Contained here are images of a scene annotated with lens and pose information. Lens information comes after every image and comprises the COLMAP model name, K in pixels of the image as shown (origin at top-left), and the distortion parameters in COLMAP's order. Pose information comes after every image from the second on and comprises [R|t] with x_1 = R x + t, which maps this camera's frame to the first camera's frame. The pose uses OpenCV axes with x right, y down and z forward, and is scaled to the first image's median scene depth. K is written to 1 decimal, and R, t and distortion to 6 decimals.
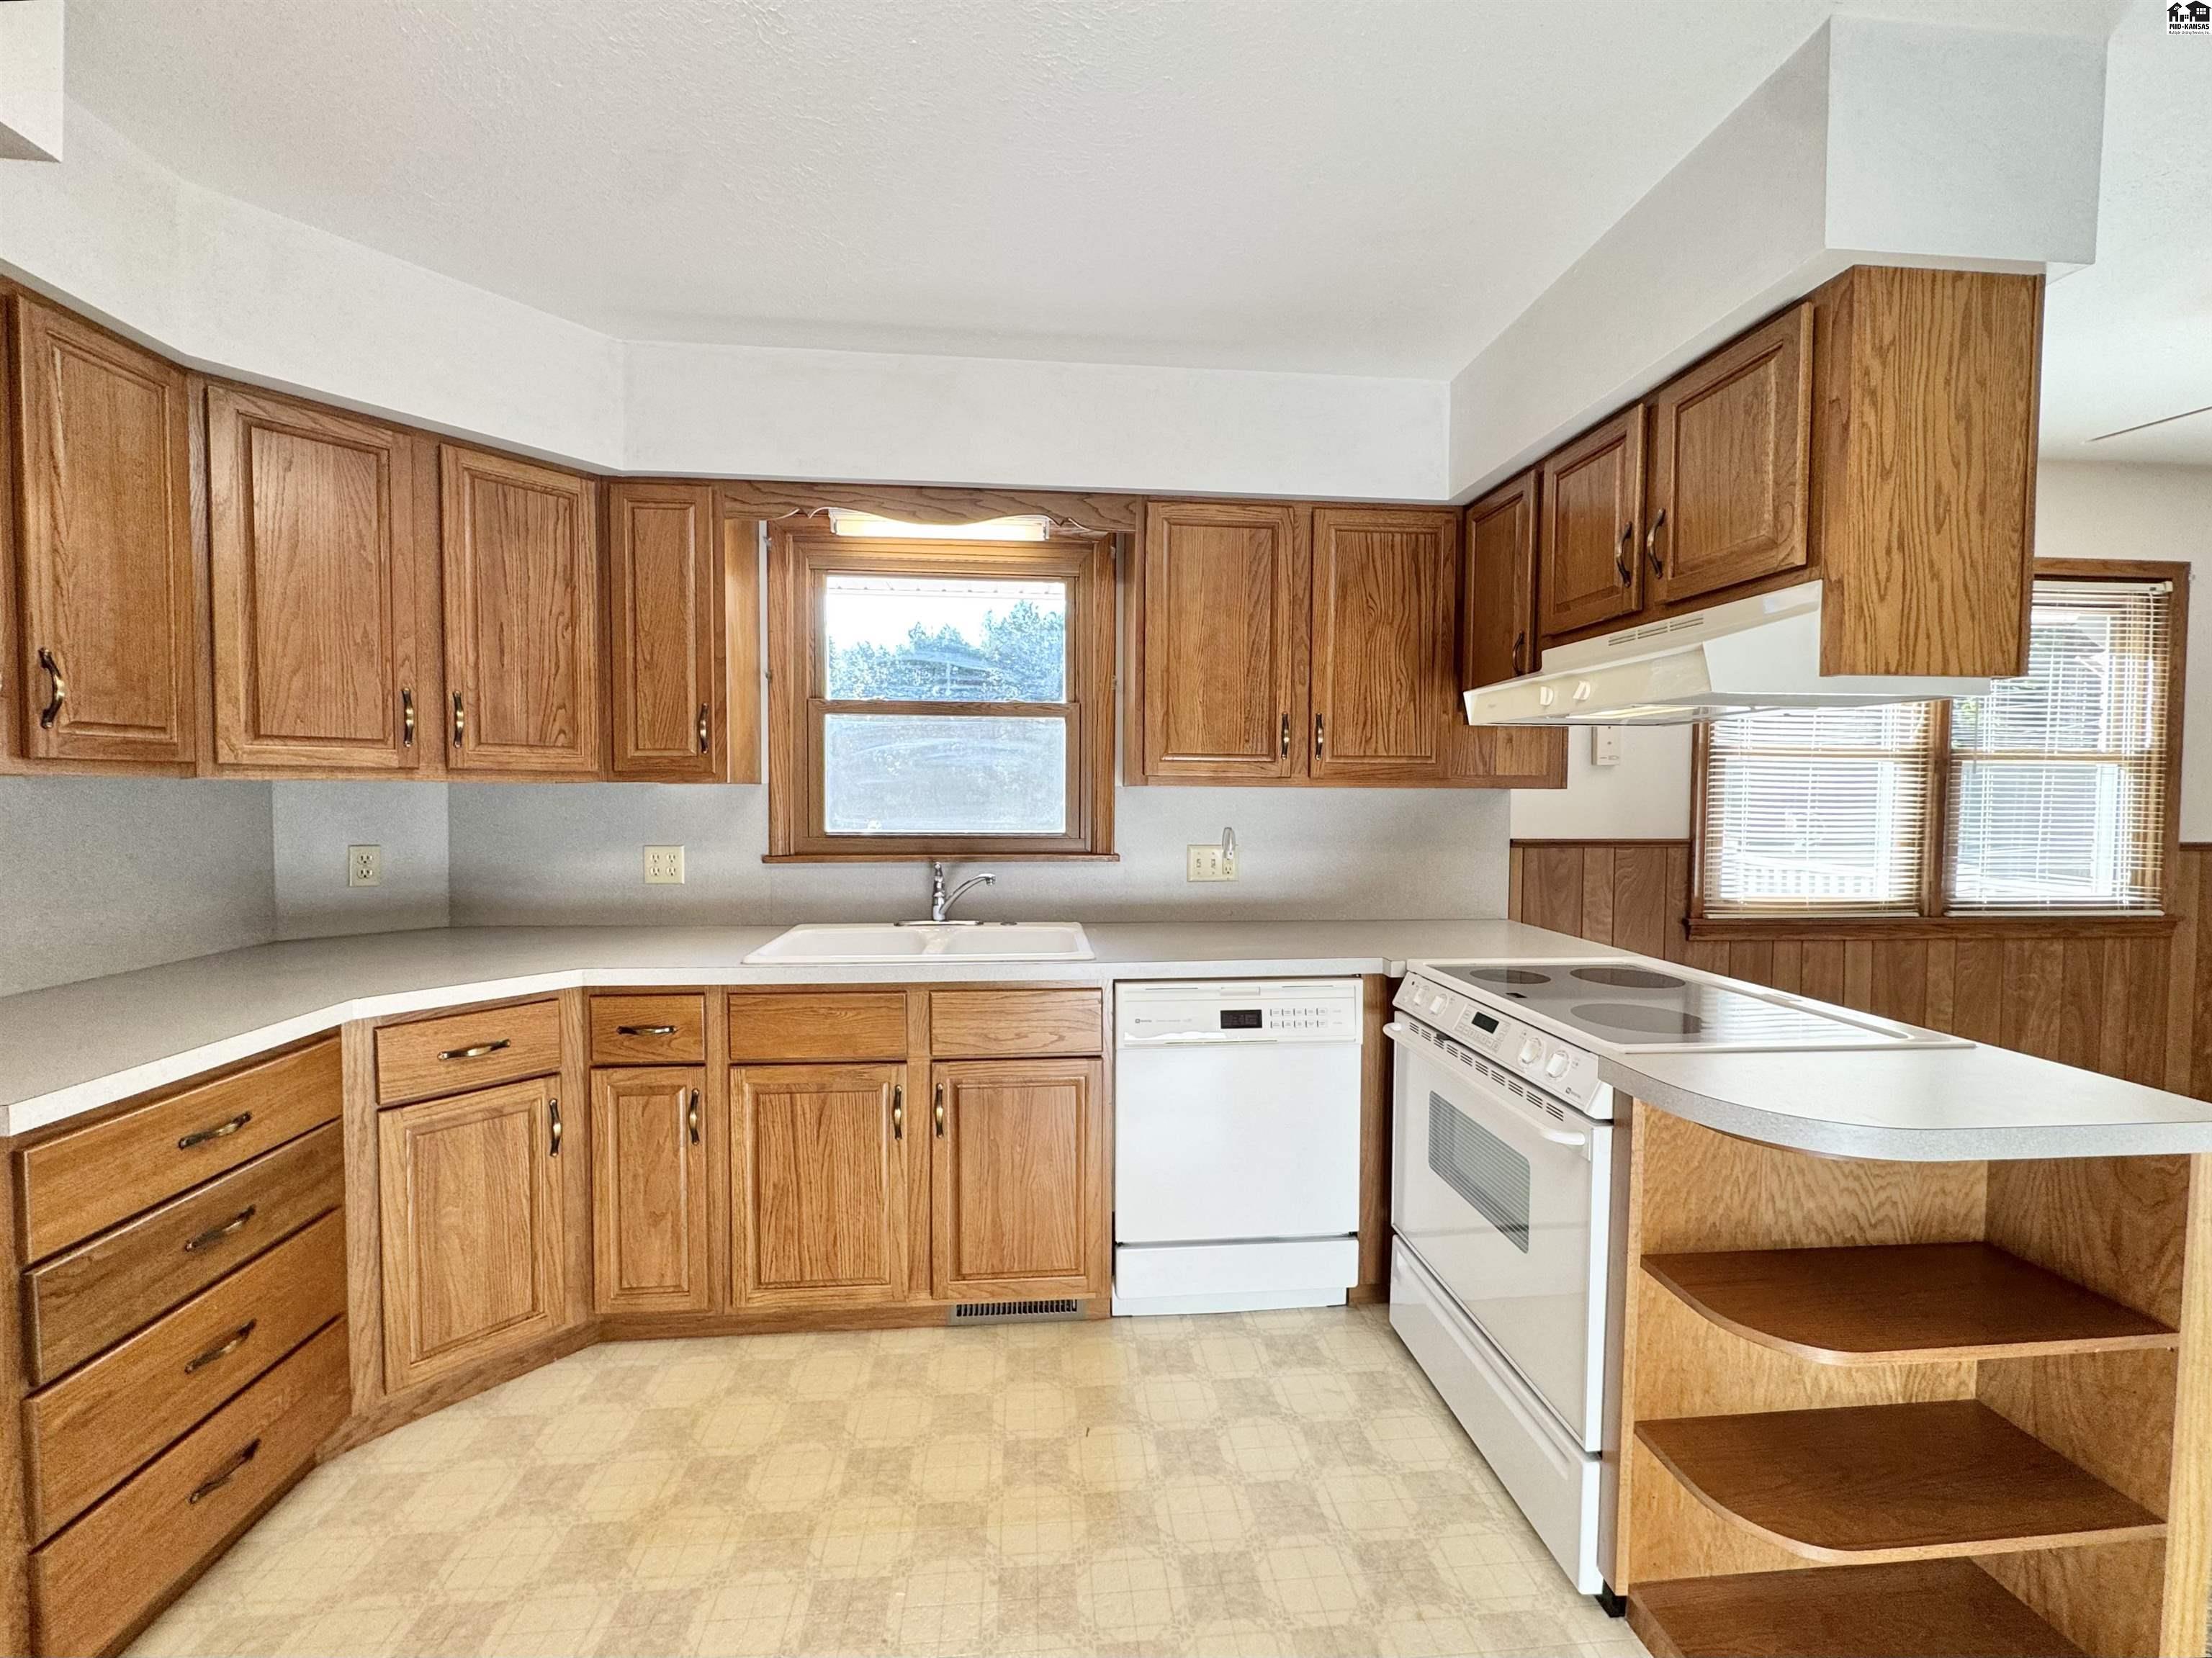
lens RADIAL K [[899.1, 0, 1106.0], [0, 899.1, 829.0], [0, 0, 1]] dist [-0.002465, 0.000039]
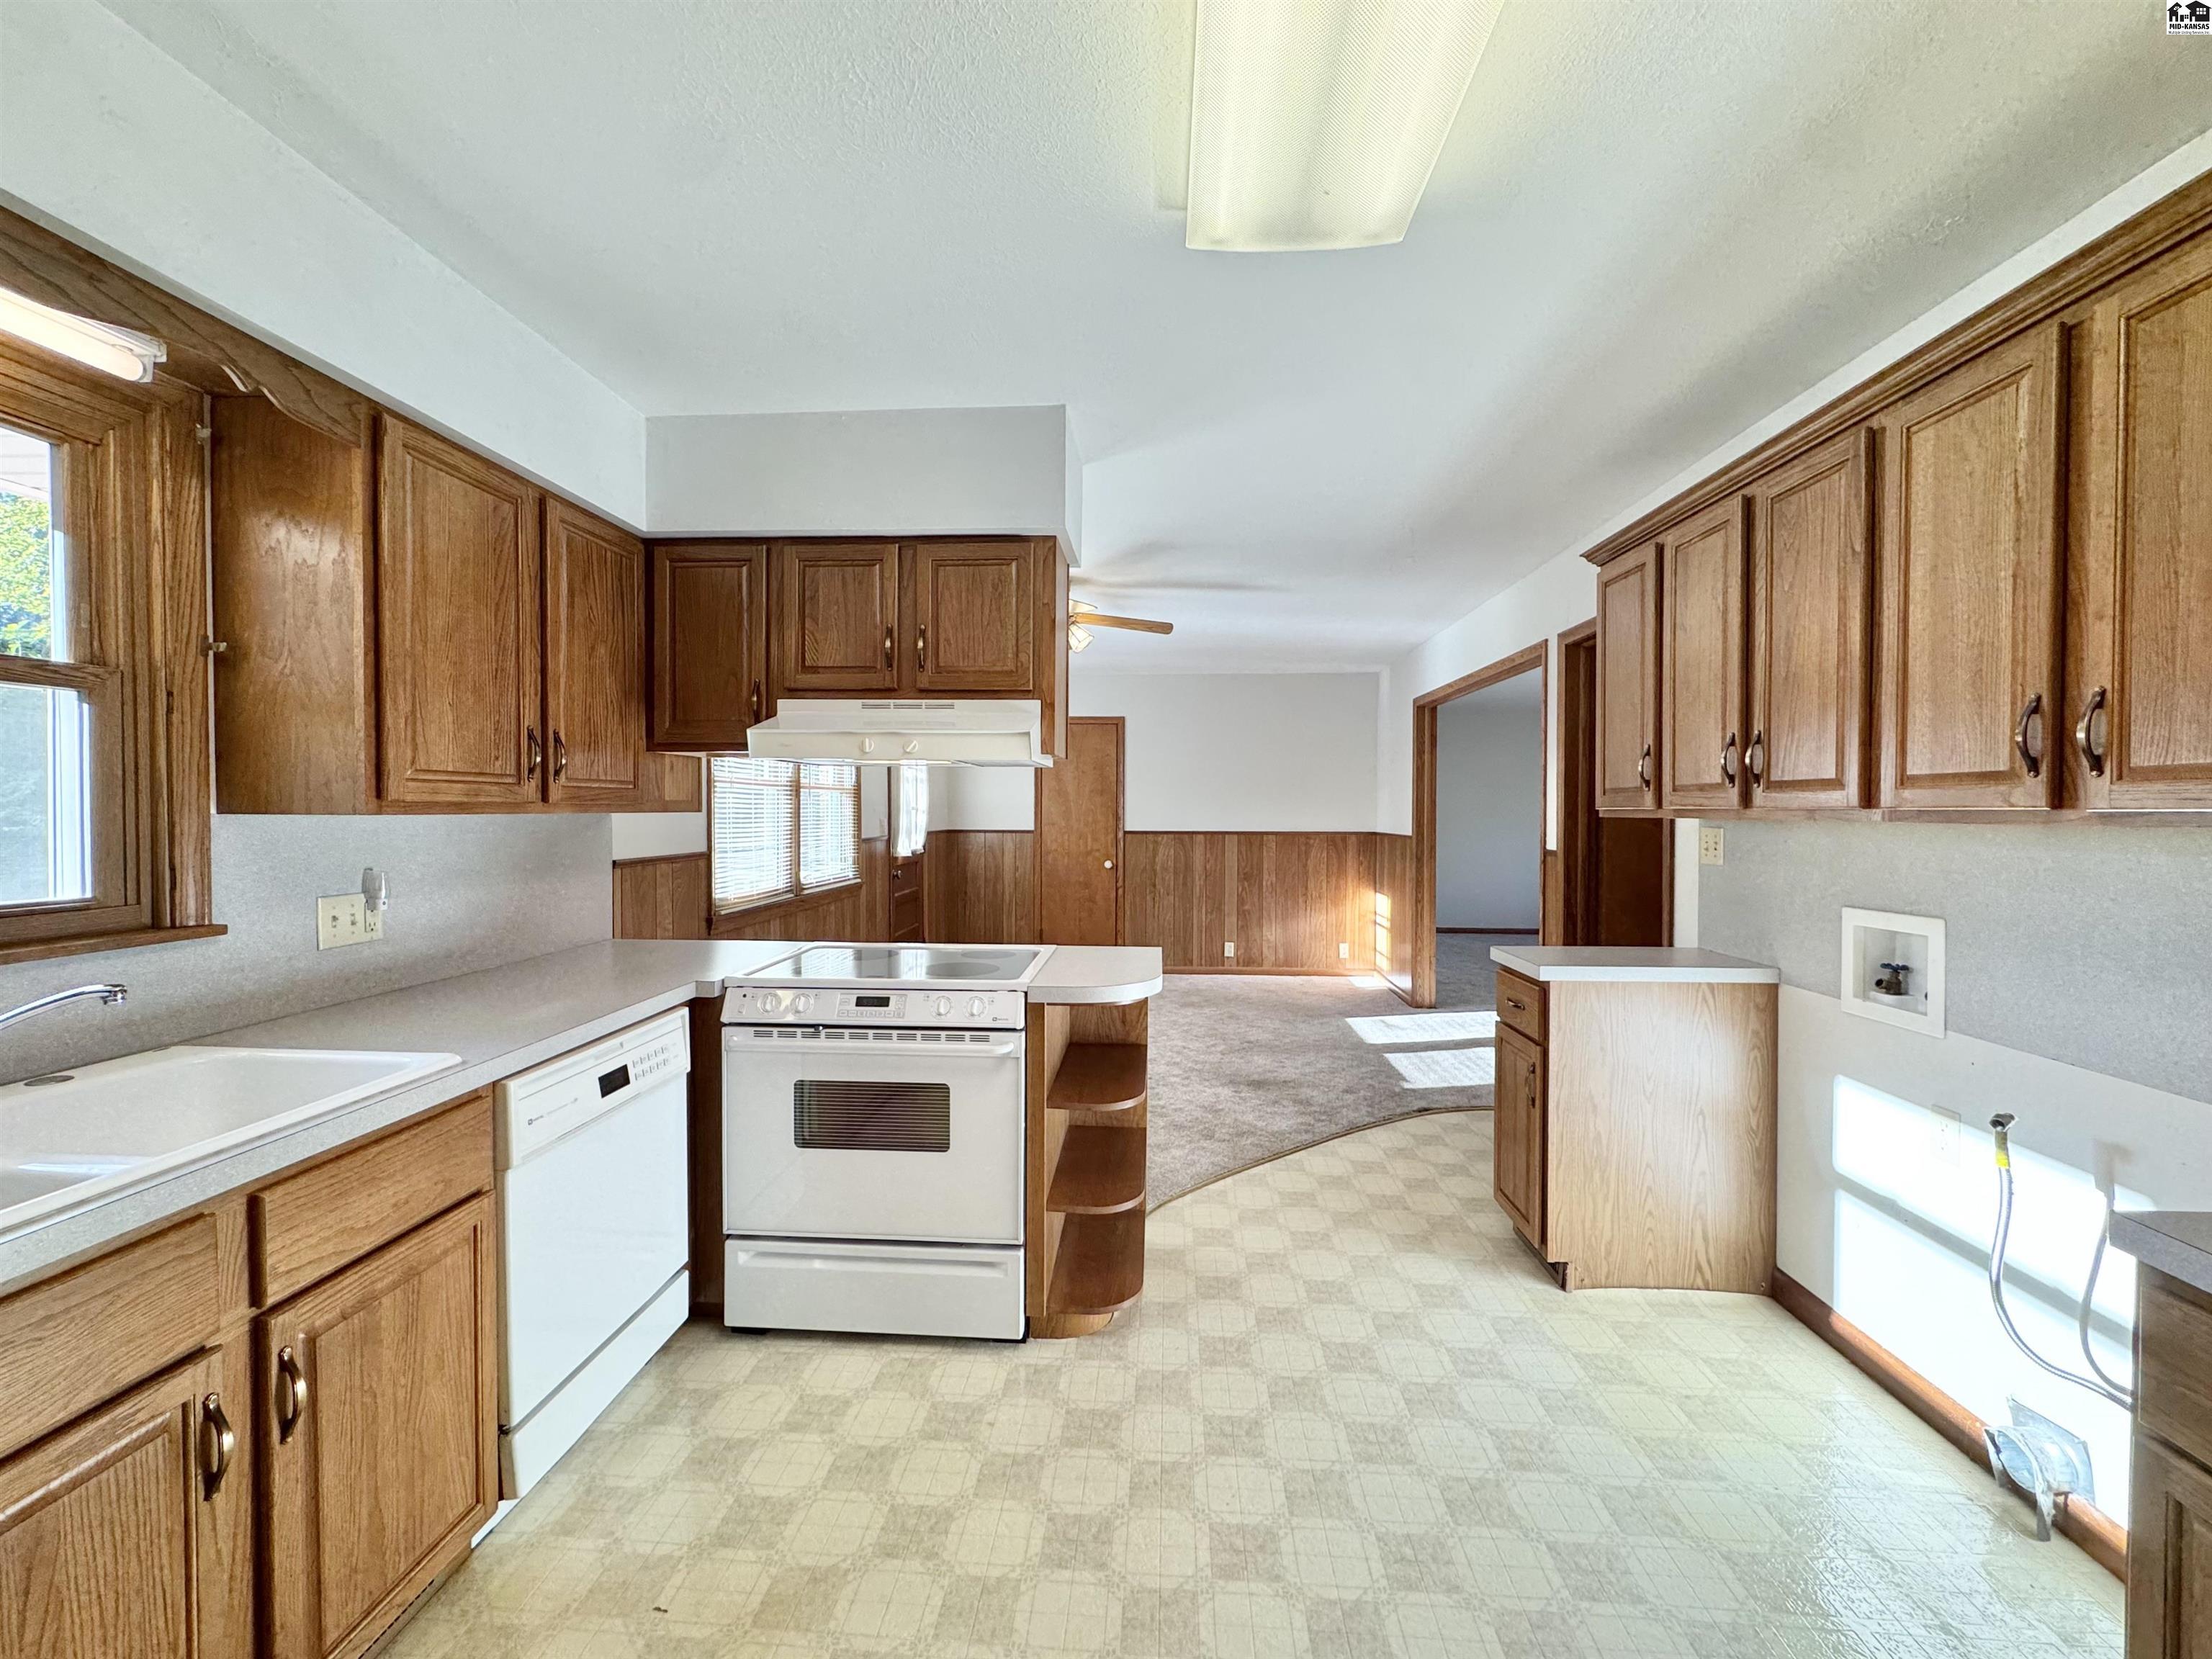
lens RADIAL K [[899.2, 0, 1106.0], [0, 899.2, 829.5], [0, 0, 1]] dist [-0.002465, 0.000039]
pose [[0.173737, -0.028515, 0.984379, -0.551179], [0.036997, 0.999064, 0.022410, -0.031567], [-0.984097, 0.032526, 0.174629, 0.325394]]
